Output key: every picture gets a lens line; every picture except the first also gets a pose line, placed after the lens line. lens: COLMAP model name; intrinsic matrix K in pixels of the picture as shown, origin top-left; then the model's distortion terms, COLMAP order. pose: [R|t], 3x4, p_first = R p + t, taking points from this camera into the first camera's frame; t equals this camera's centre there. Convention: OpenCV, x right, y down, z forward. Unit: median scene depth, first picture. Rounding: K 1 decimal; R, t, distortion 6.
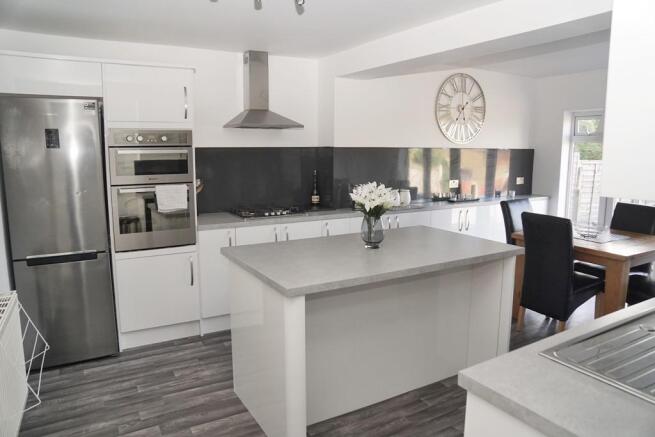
lens RADIAL K [[459.0, 0, 327.5], [0, 459.0, 218.5], [0, 0, 1]] dist [-0.003557, -0.001601]
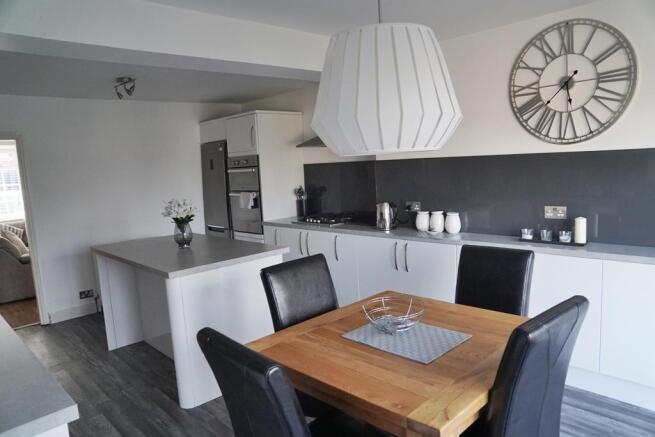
lens RADIAL K [[457.1, 0, 327.5], [0, 457.1, 218.5], [0, 0, 1]] dist [-0.124238, 0.167334]
pose [[0.236203, 0.105931, -0.965912, 0.782244], [-0.091244, 0.992066, 0.086487, -0.093333], [0.967410, 0.067705, 0.243994, 0.589771]]
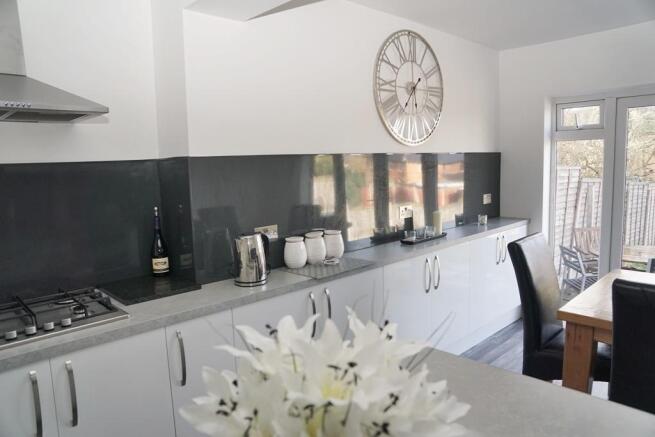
lens RADIAL K [[457.1, 0, 327.5], [0, 457.1, 218.5], [0, 0, 1]] dist [-0.124238, 0.167334]
pose [[0.971872, -0.059005, 0.228000, 0.036596], [0.062515, 0.998010, -0.008196, -0.069687], [-0.227063, 0.022219, 0.973627, 0.447759]]
